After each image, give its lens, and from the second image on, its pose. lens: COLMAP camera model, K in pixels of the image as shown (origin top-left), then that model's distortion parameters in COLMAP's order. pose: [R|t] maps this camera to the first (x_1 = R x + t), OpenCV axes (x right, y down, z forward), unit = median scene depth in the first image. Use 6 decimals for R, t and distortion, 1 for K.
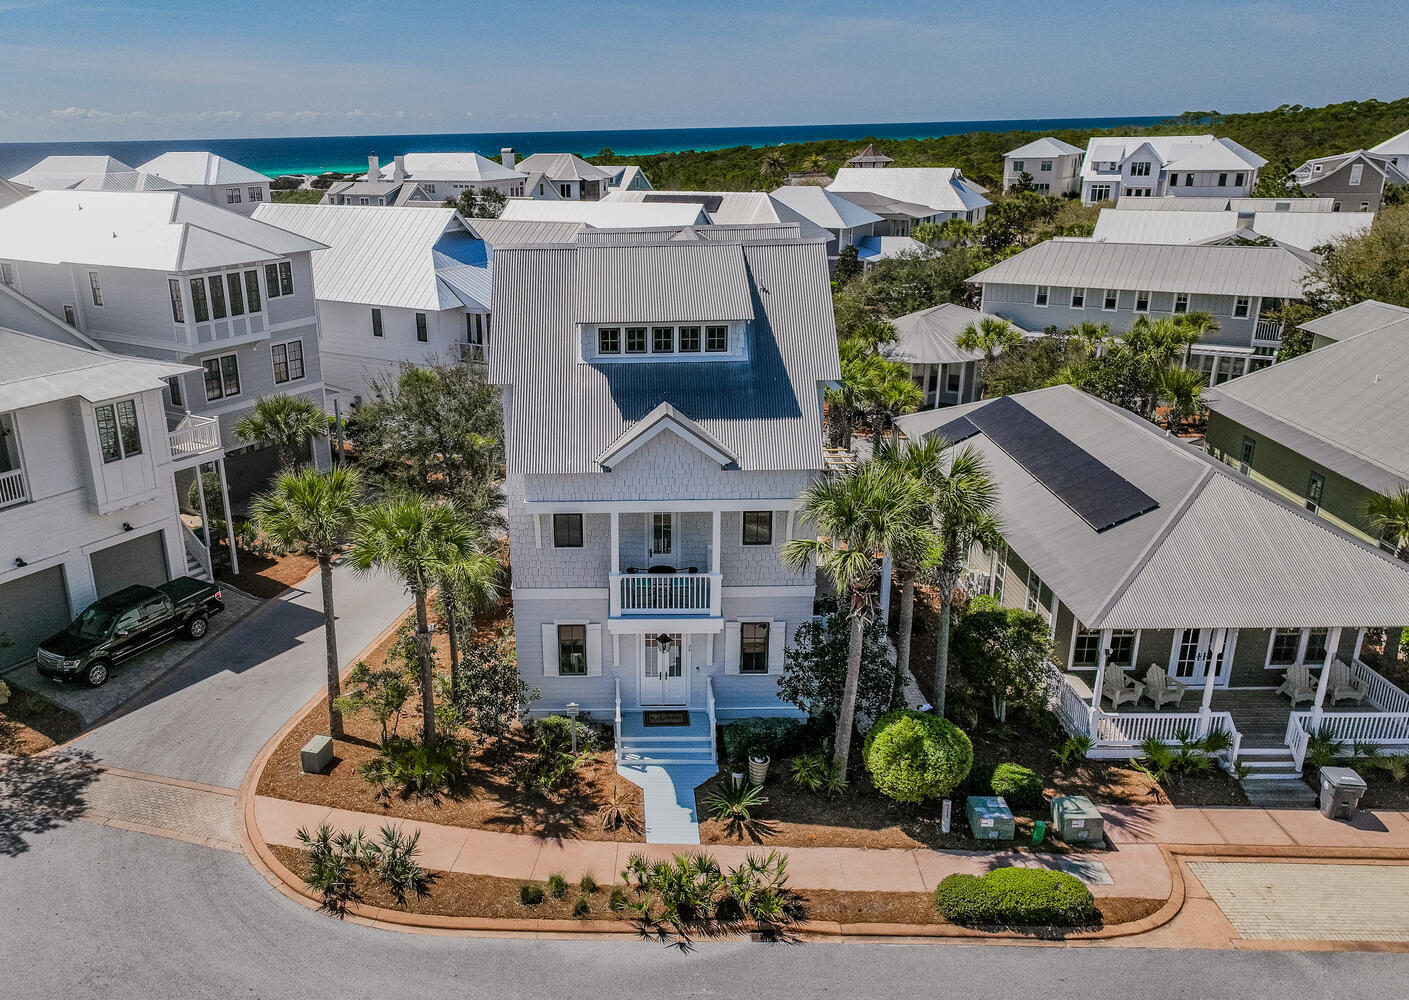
lens RADIAL K [[1091.6, 0, 588.9], [0, 1091.6, 496.5], [0, 0, 1]] dist [0.006715, 0.003496]
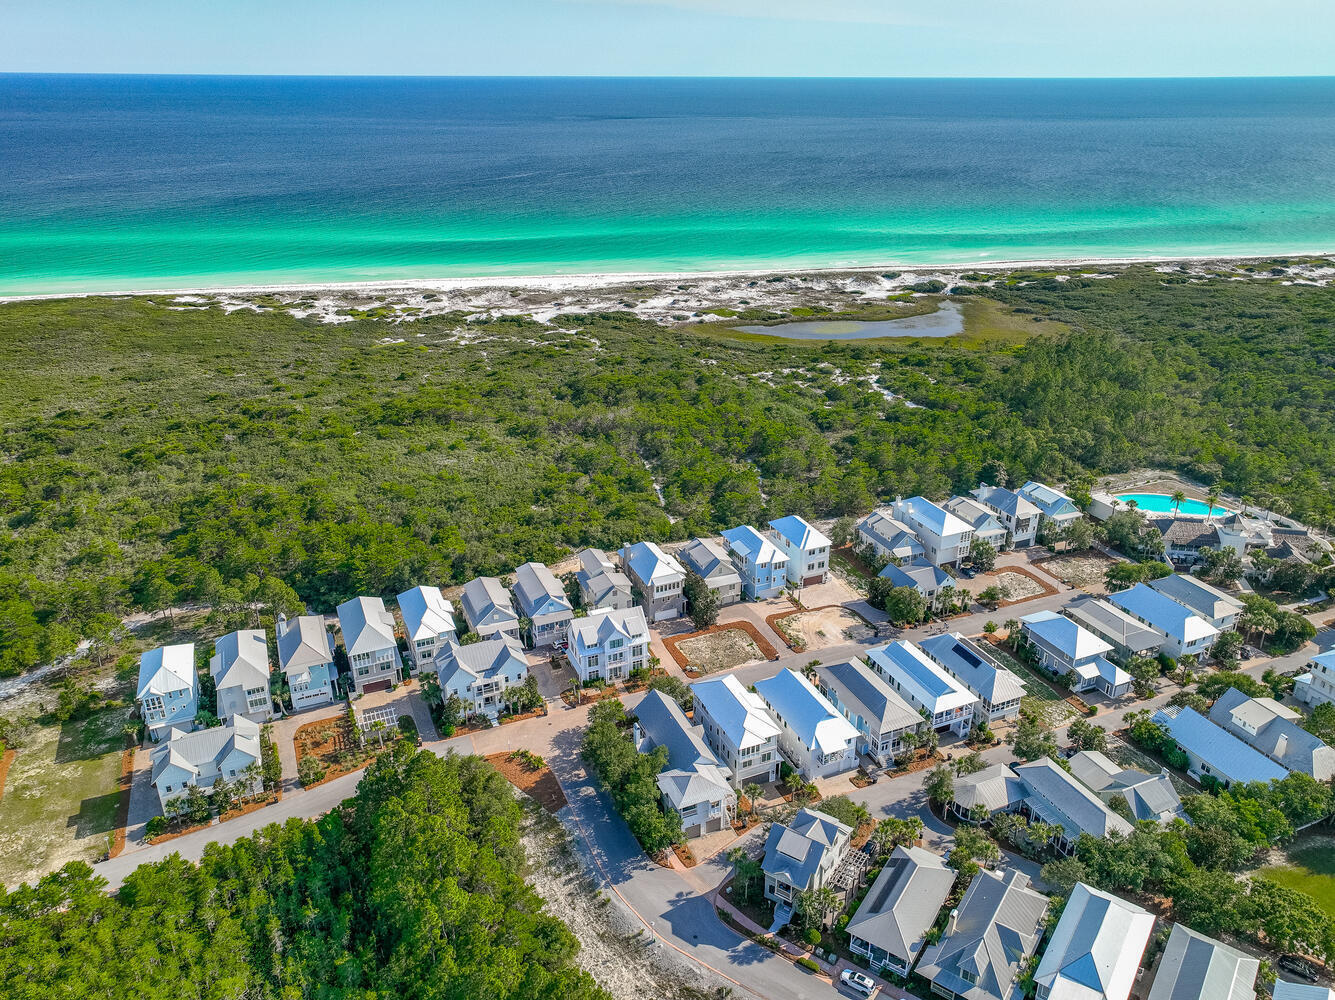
lens RADIAL K [[964.5, 0, 679.0], [0, 964.5, 495.3], [0, 0, 1]] dist [0.002686, 0.012008]
pose [[0.848335, 0.233739, -0.475072, 1.551020], [-0.188193, 0.971801, 0.142076, -2.611182], [0.494884, -0.031123, 0.868401, -3.717529]]
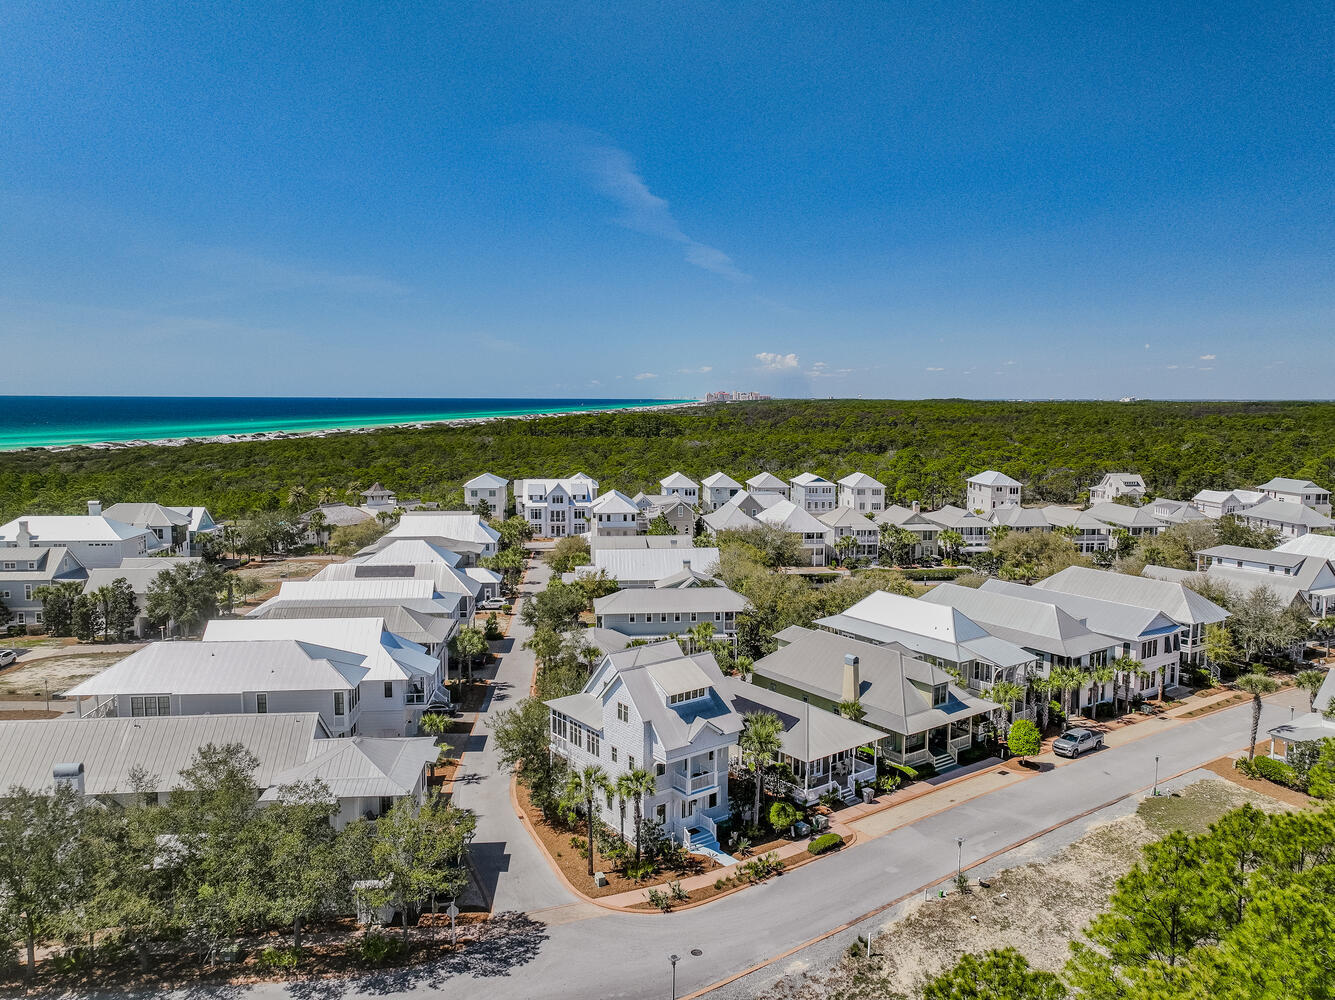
lens RADIAL K [[964.5, 0, 679.0], [0, 964.5, 495.3], [0, 0, 1]] dist [0.002686, 0.012008]
pose [[0.768015, -0.039287, 0.639225, -1.558706], [0.183689, 0.969693, -0.161100, -0.245343], [-0.613523, 0.241146, 0.751956, -1.062516]]
